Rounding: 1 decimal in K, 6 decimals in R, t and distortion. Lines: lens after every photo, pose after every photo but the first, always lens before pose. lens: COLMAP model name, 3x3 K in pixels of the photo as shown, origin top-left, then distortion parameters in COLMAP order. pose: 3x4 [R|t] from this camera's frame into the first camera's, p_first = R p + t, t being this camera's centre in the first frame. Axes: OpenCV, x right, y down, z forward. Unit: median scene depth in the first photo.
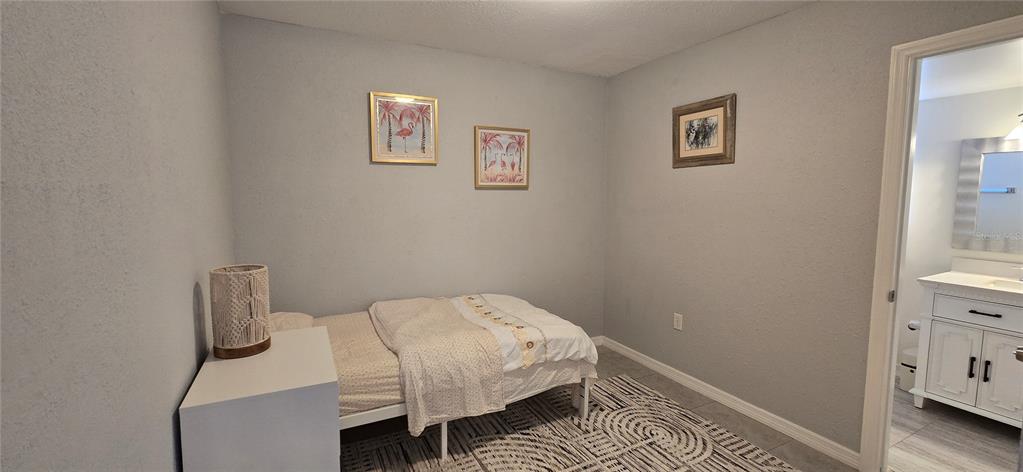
lens RADIAL K [[421.8, 0, 511.5], [0, 421.8, 236.0], [0, 0, 1]] dist [-0.000542, 0.000020]
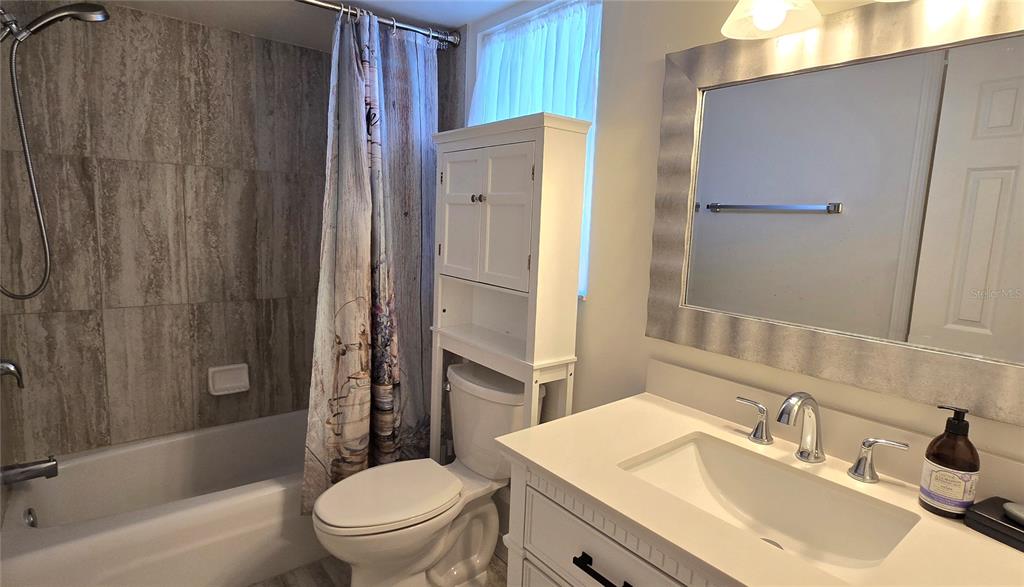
lens RADIAL K [[525.8, 0, 512.0], [0, 525.8, 293.5], [0, 0, 1]] dist [-0.002532, 0.001853]
pose [[0.976987, 0.007786, 0.213156, 0.816970], [-0.019460, 0.998420, 0.052722, -0.034872], [-0.212409, -0.055657, 0.975595, 0.546579]]
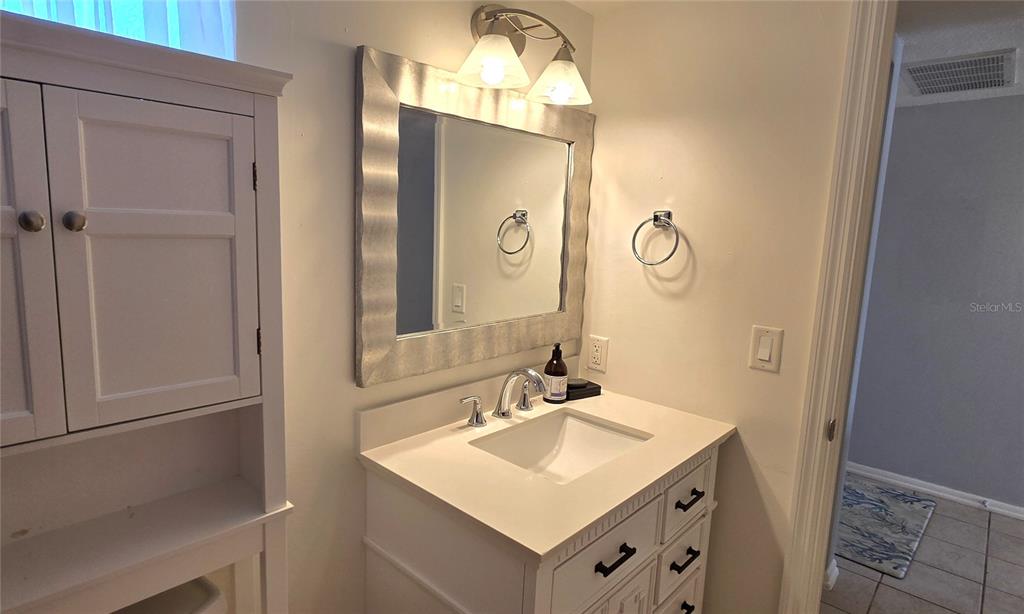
lens RADIAL K [[545.9, 0, 504.8], [0, 545.9, 306.2], [0, 0, 1]] dist [0.000428, 0.000021]
pose [[-0.345284, -0.158188, 0.925071, 0.627062], [0.049999, 0.981192, 0.186447, -0.106750], [-0.937166, 0.110630, -0.330880, 1.028161]]
